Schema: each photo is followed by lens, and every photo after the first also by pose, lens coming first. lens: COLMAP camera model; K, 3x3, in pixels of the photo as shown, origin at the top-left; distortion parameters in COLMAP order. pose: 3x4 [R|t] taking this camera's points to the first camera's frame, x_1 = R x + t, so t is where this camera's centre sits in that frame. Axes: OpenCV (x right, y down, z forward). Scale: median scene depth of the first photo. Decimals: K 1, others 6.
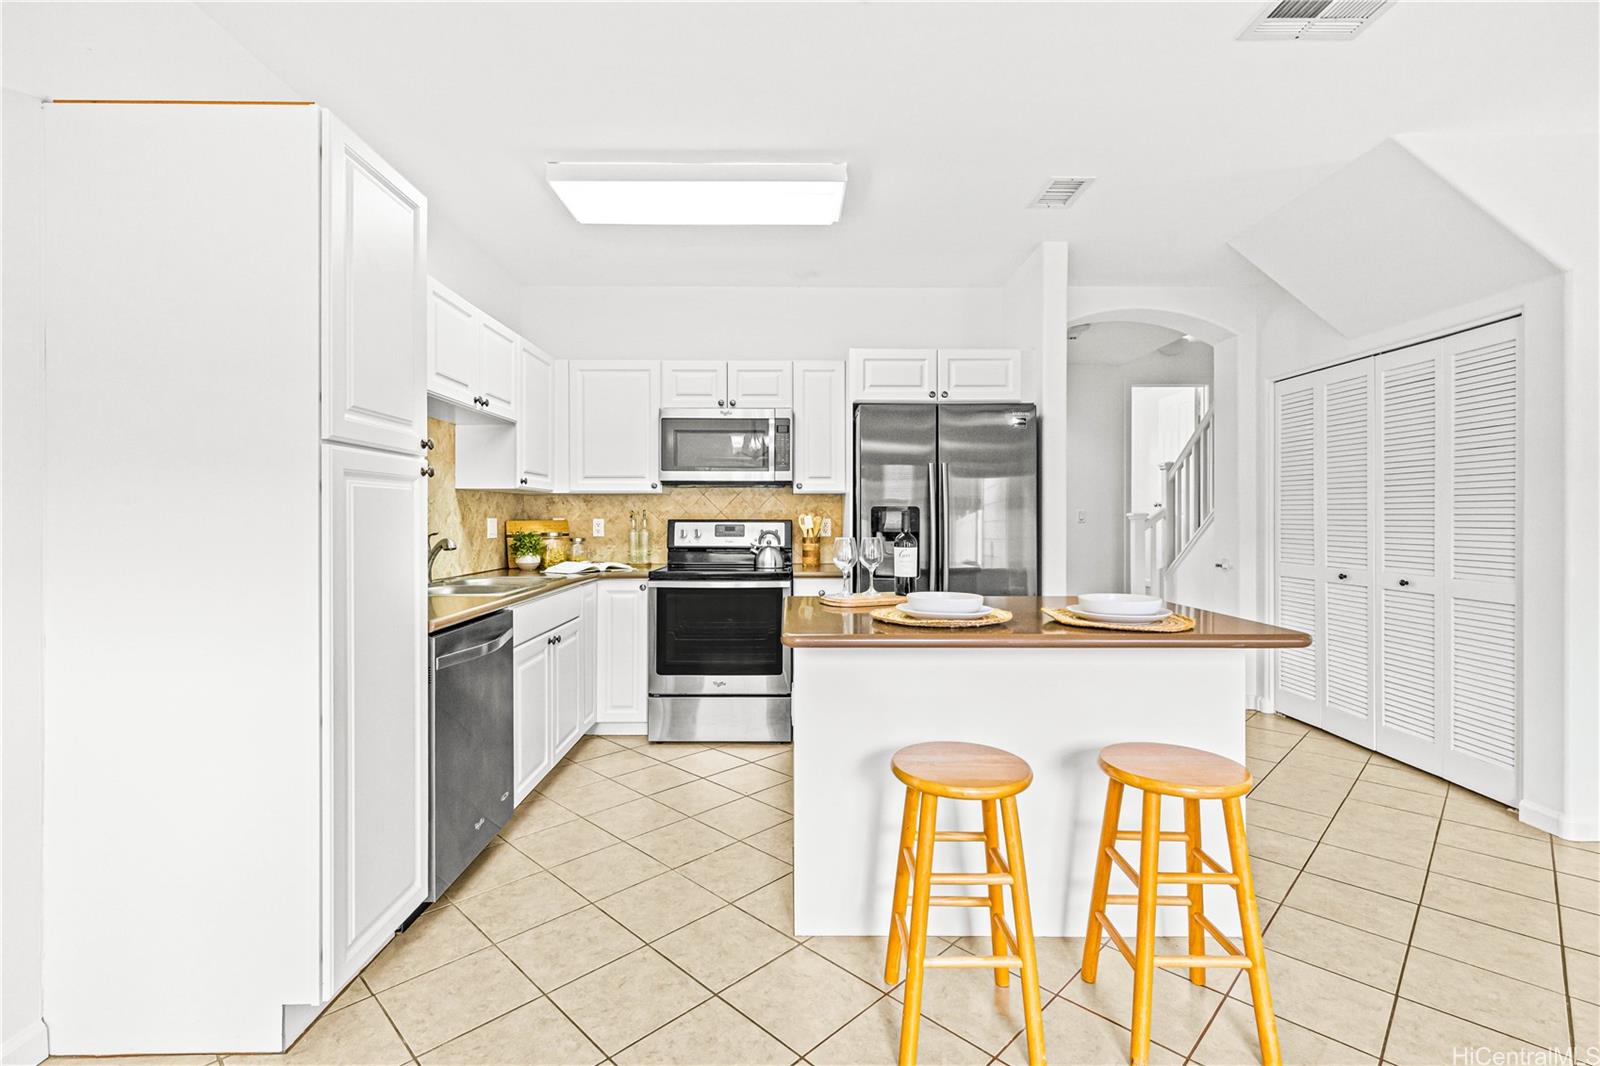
lens RADIAL K [[733.3, 0, 792.1], [0, 733.3, 518.8], [0, 0, 1]] dist [0.013690, -0.000240]
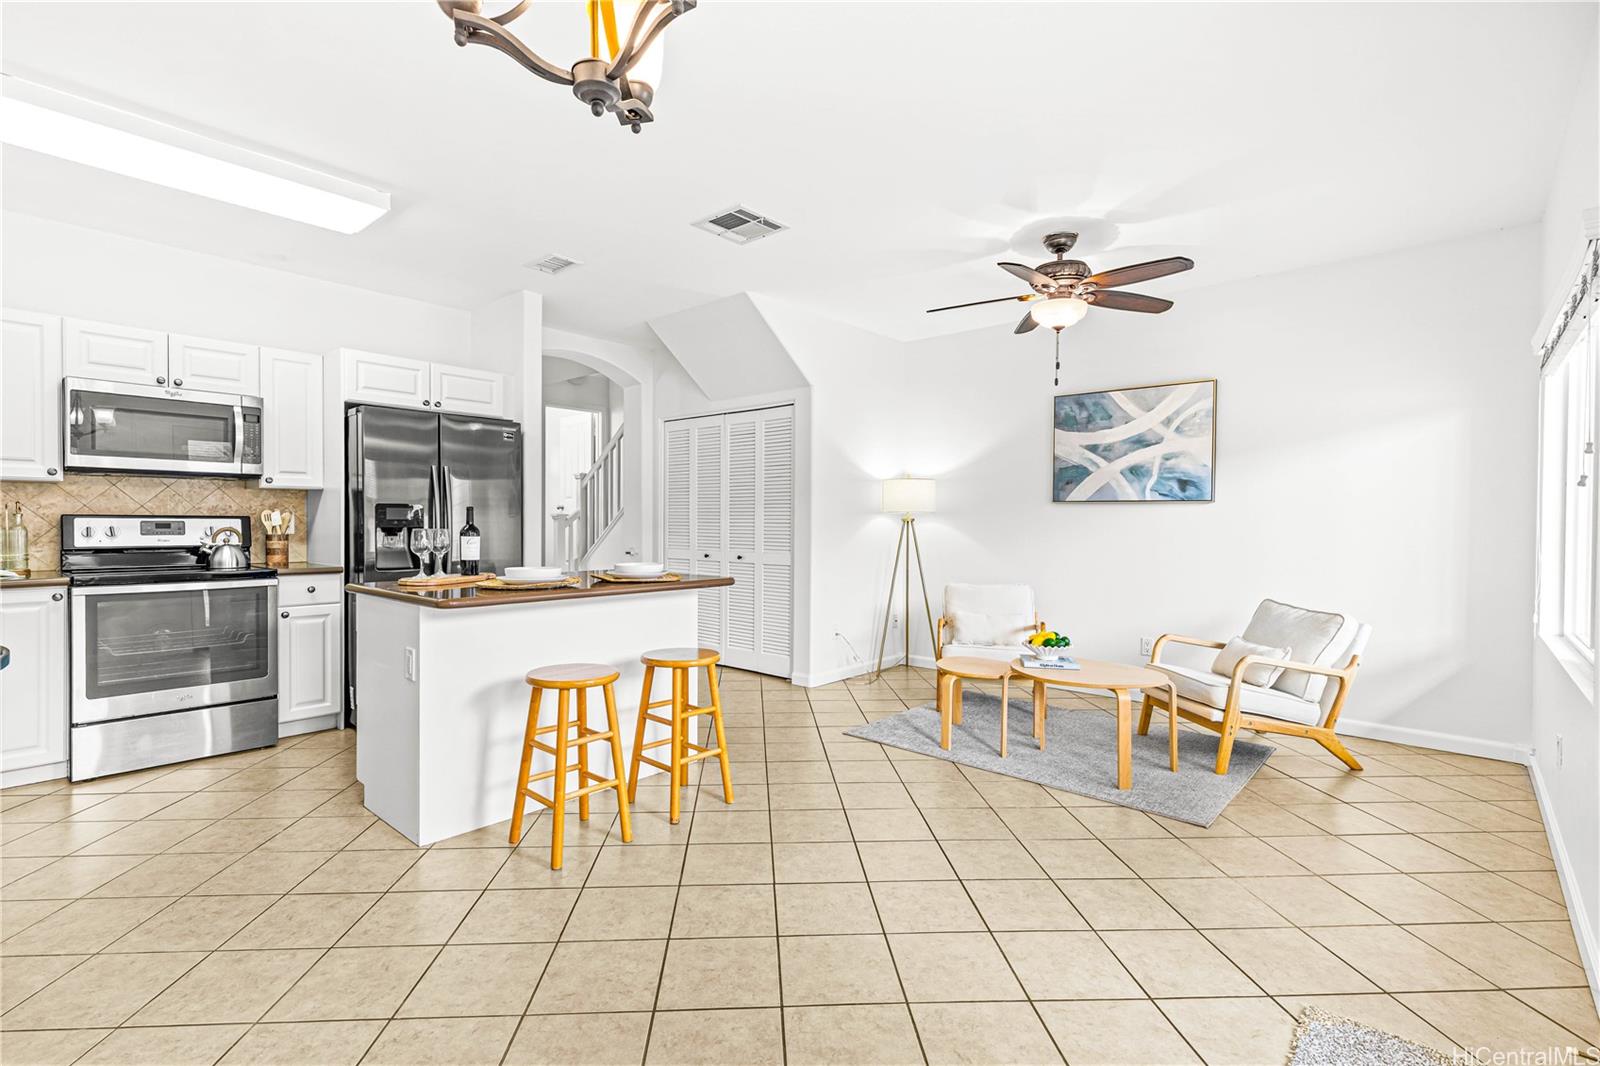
lens RADIAL K [[733.3, 0, 792.1], [0, 733.3, 518.8], [0, 0, 1]] dist [0.013690, -0.000240]
pose [[0.677336, 0.005244, 0.735655, -0.236973], [-0.001925, 0.999984, -0.005355, 0.009127], [-0.735671, 0.002211, 0.677335, -0.146510]]
